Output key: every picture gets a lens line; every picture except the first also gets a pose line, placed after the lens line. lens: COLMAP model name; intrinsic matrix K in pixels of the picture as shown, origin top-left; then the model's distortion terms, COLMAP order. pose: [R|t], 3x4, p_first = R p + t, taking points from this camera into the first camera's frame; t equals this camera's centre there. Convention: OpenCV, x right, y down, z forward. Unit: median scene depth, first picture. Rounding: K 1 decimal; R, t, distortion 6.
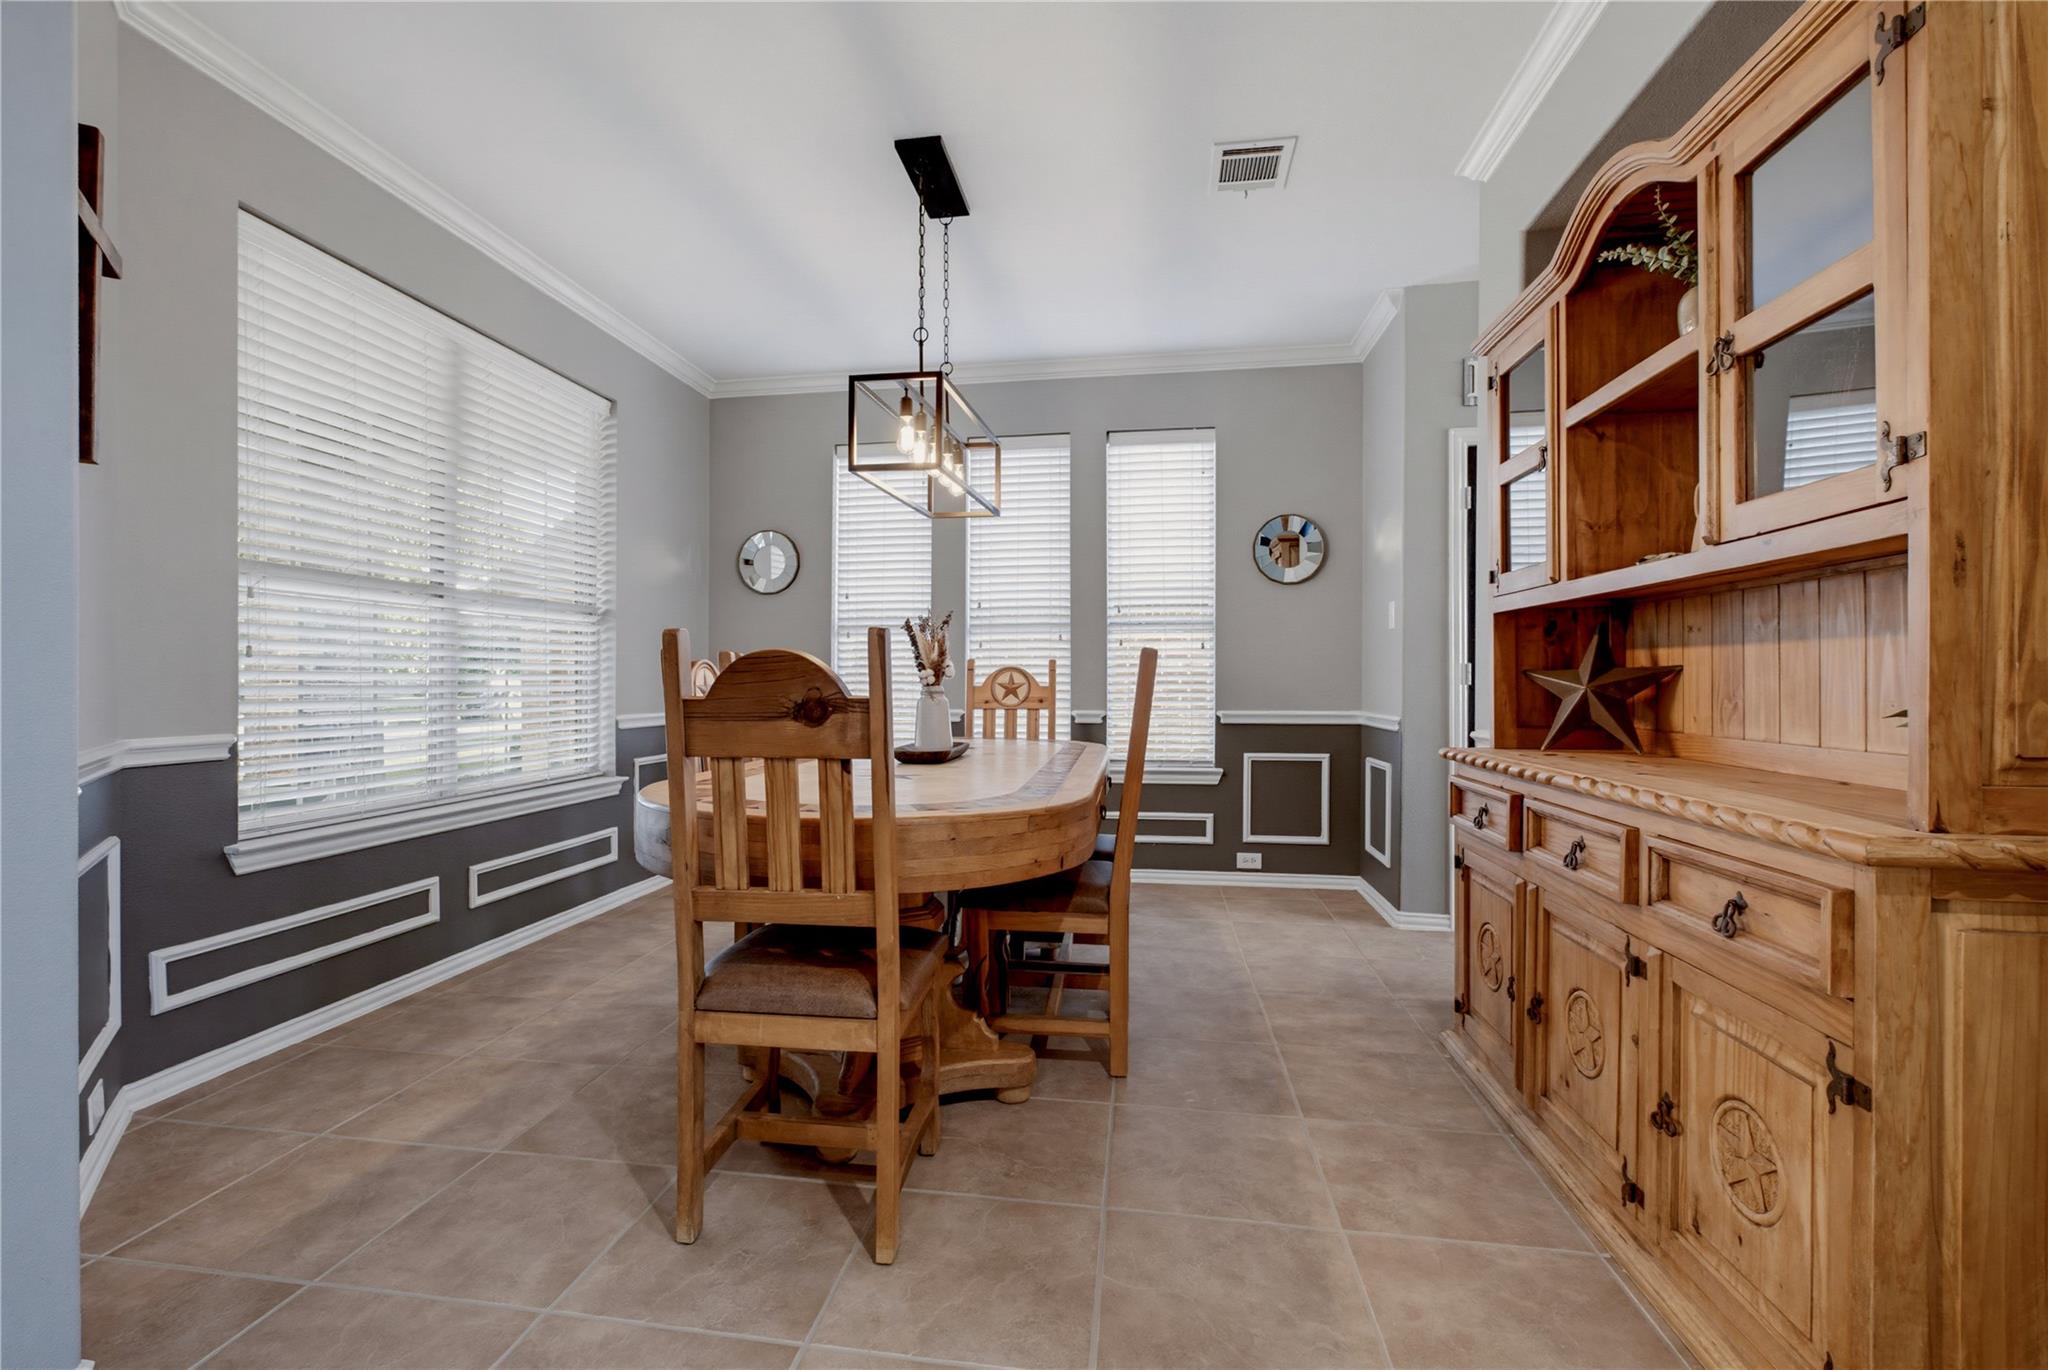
lens RADIAL K [[919.7, 0, 998.1], [0, 919.7, 679.0], [0, 0, 1]] dist [-0.000430, 0.000222]
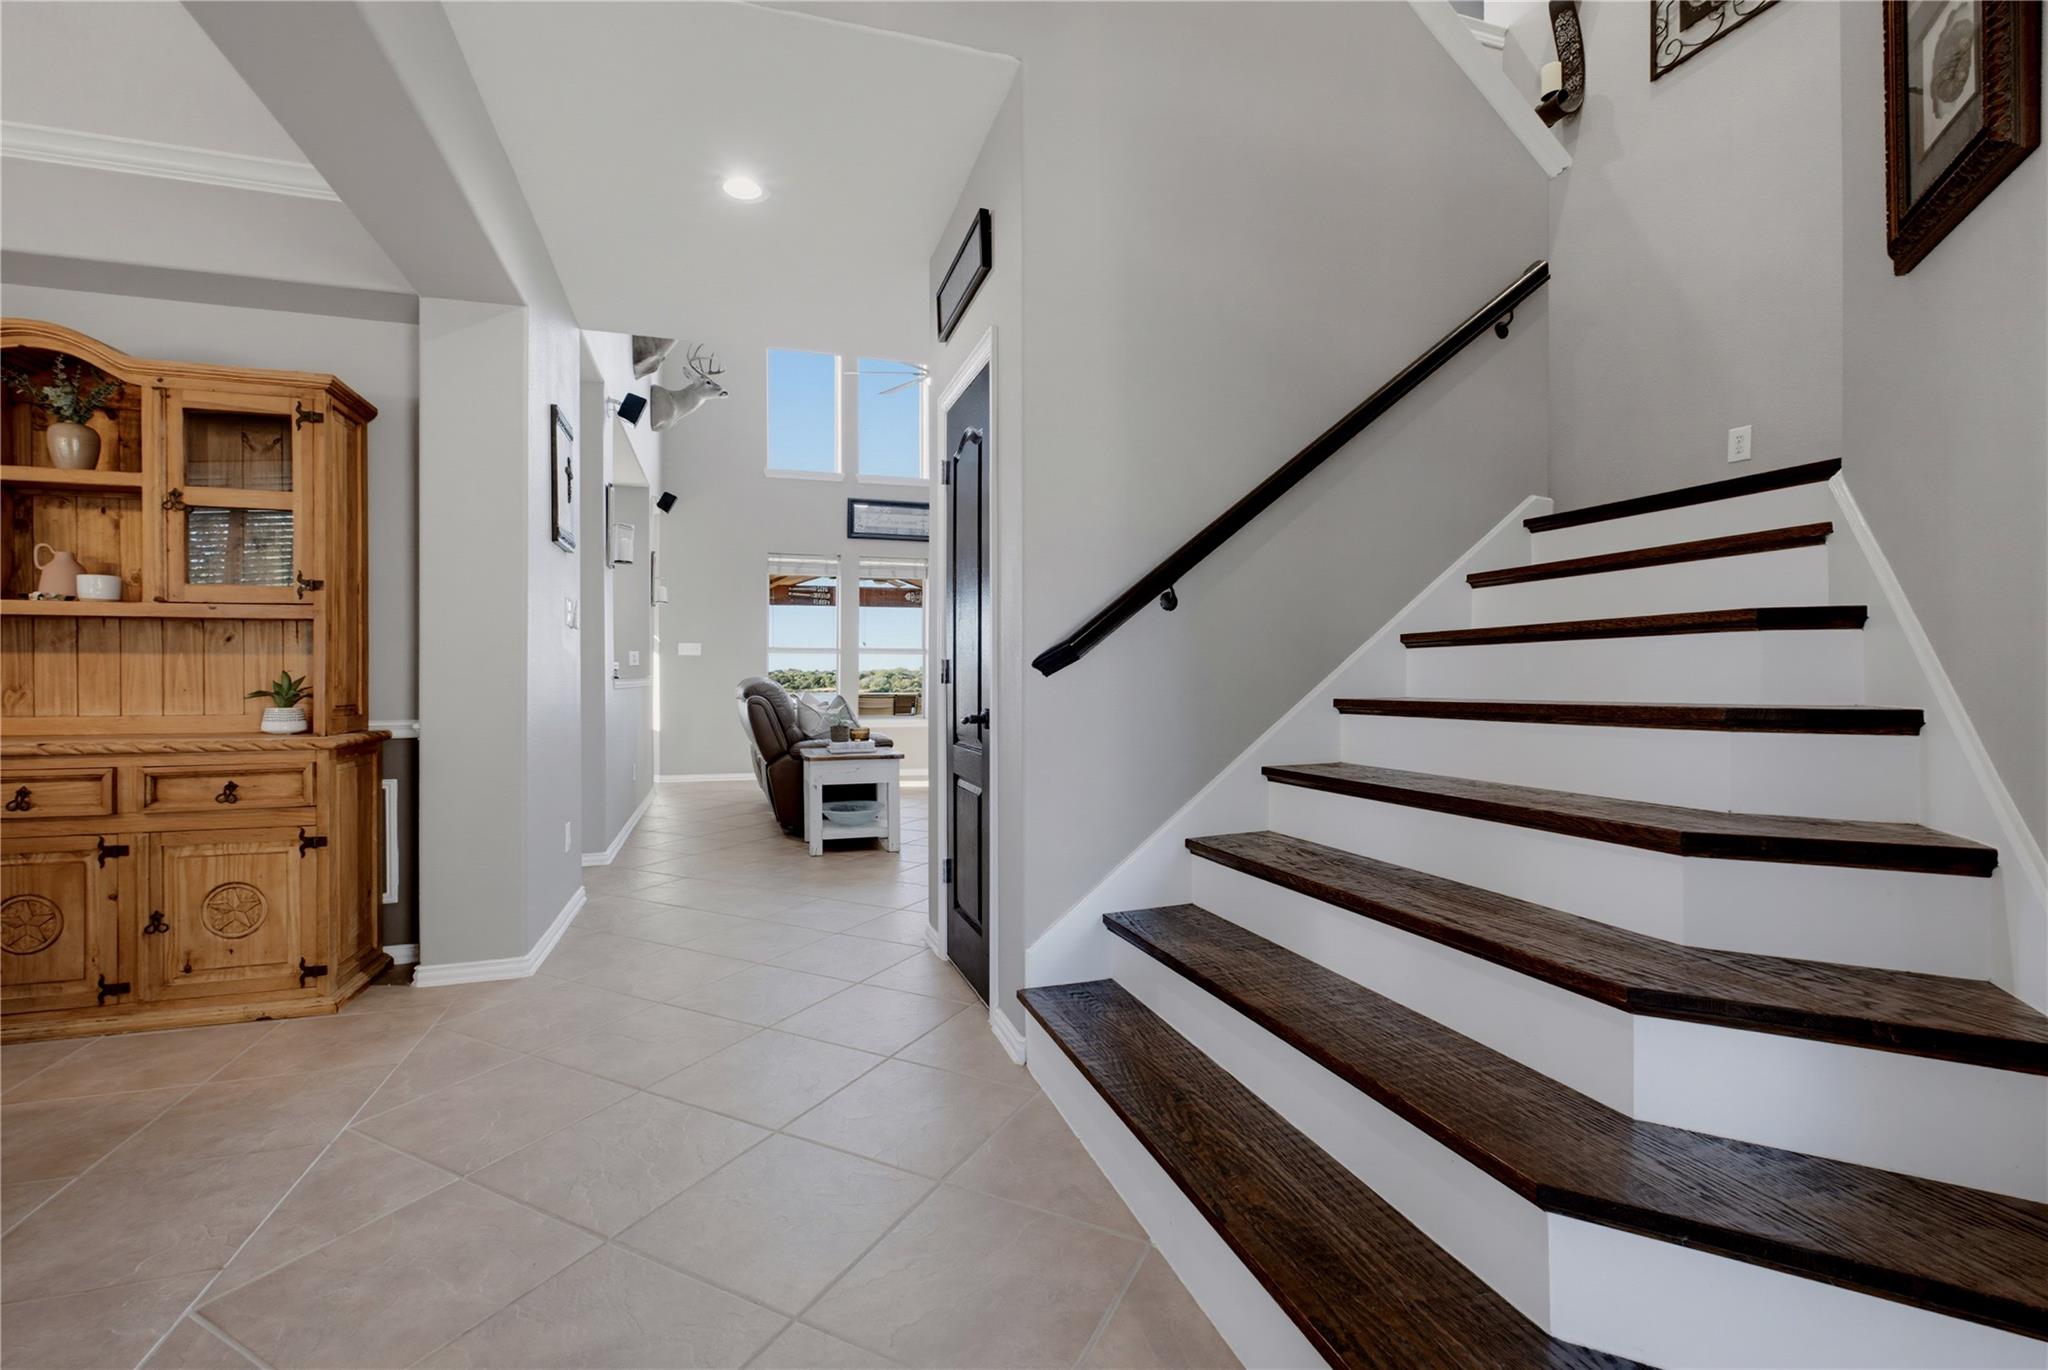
lens RADIAL K [[905.5, 0, 1001.0], [0, 905.5, 678.3], [0, 0, 1]] dist [-0.000065, -0.000045]
pose [[-0.438236, -0.002212, 0.898857, -0.986321], [-0.002949, 0.999995, 0.001024, -0.001813], [-0.898855, -0.002202, -0.438241, 0.192653]]
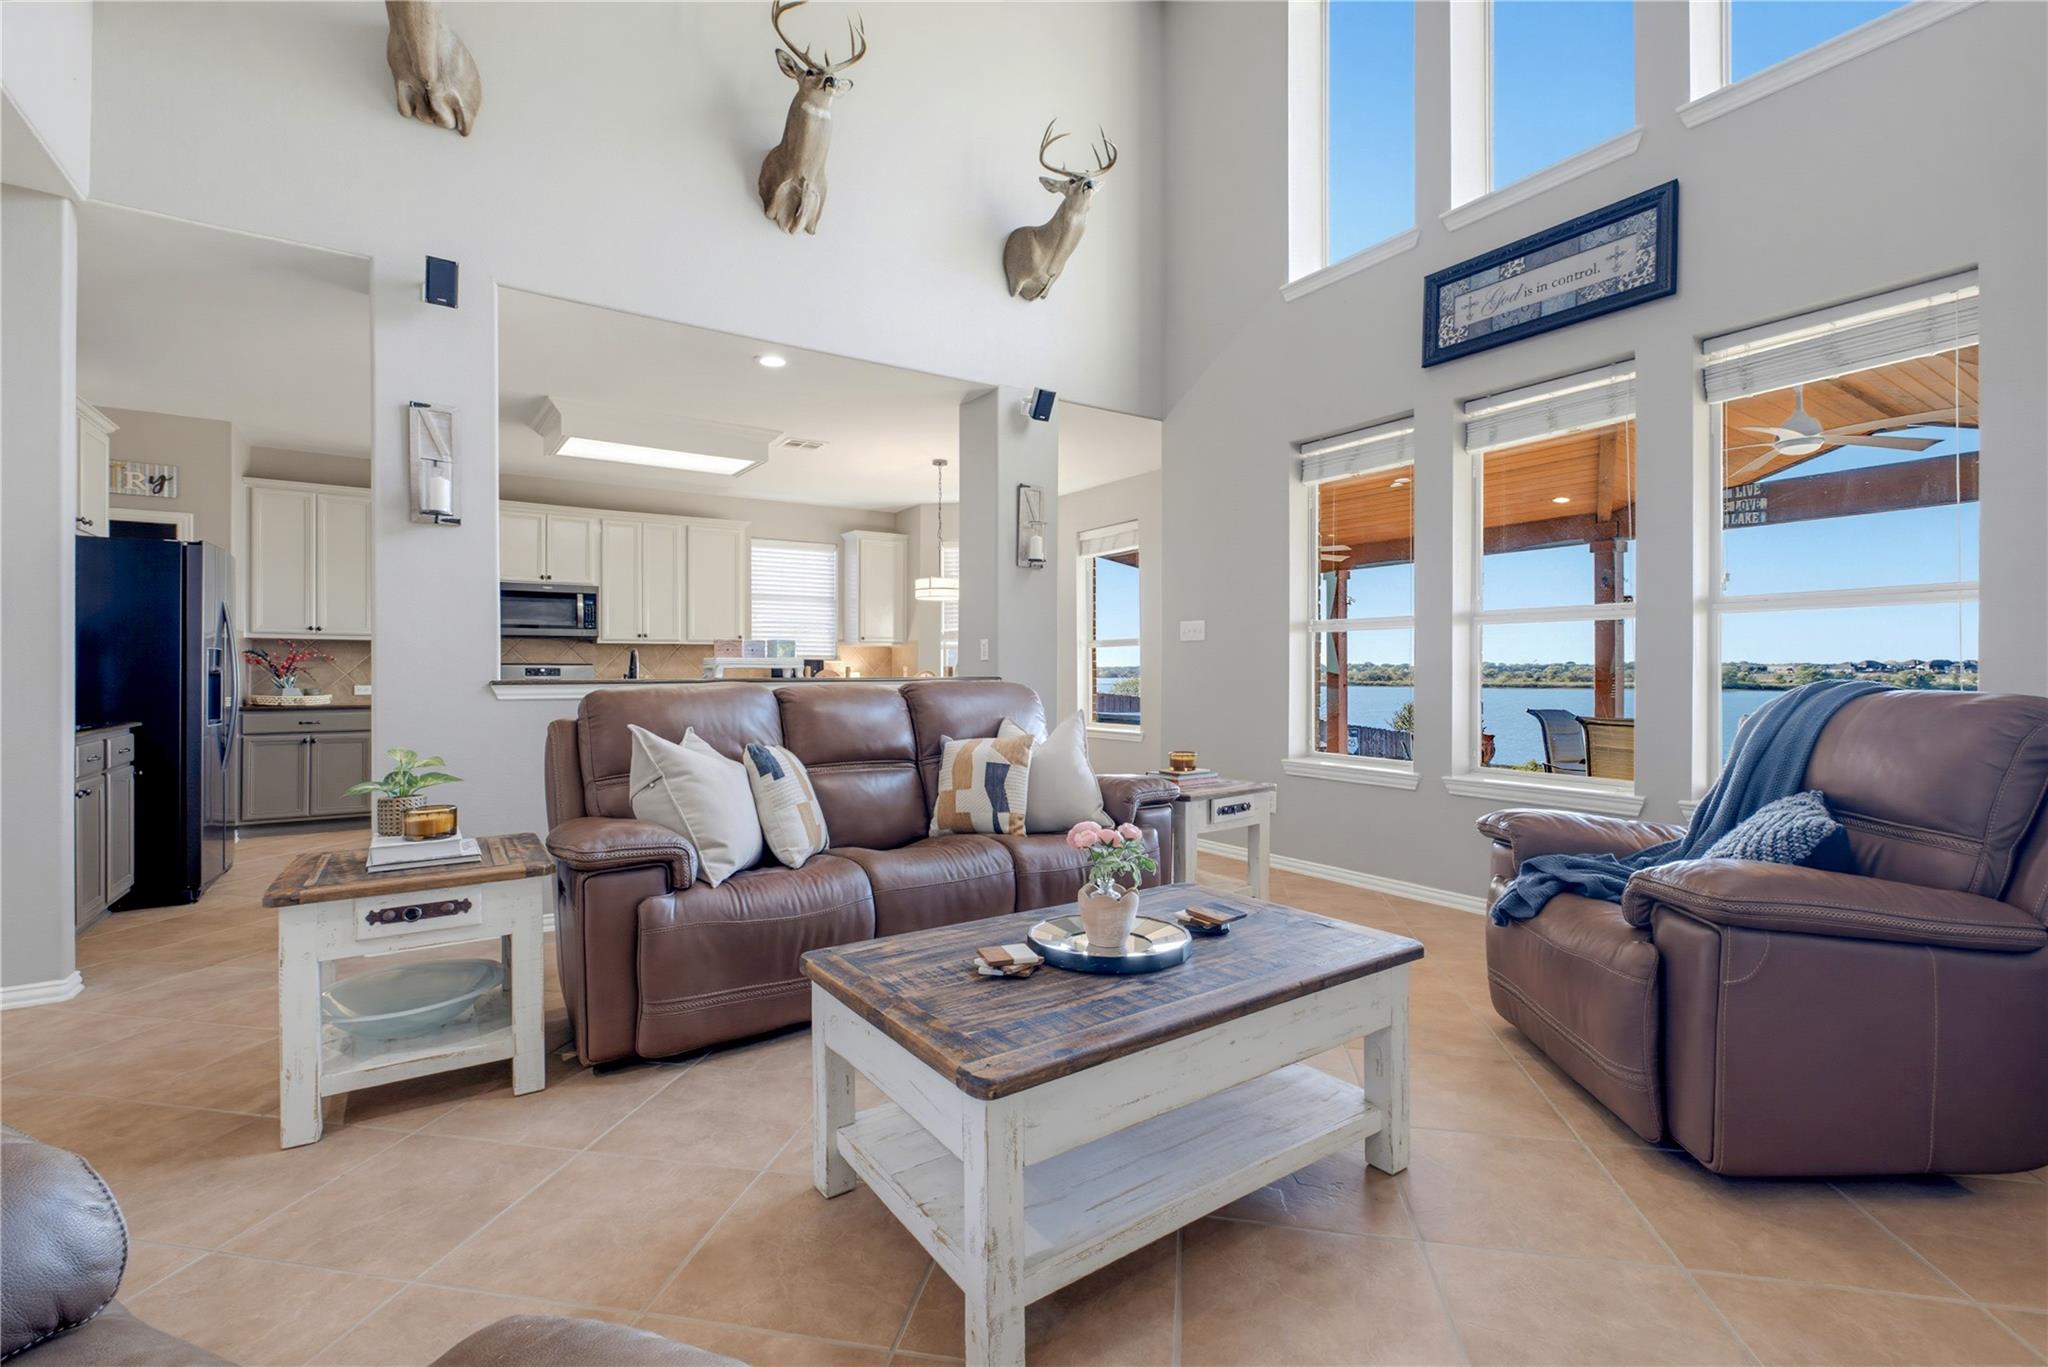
lens RADIAL K [[900.9, 0, 1022.6], [0, 900.9, 667.8], [0, 0, 1]] dist [0.001590, 0.000293]
pose [[0.727767, -0.001378, 0.685823, 1.024684], [0.002702, 0.999996, -0.000858, -0.019798], [-0.685819, 0.002477, 0.727768, -1.635427]]
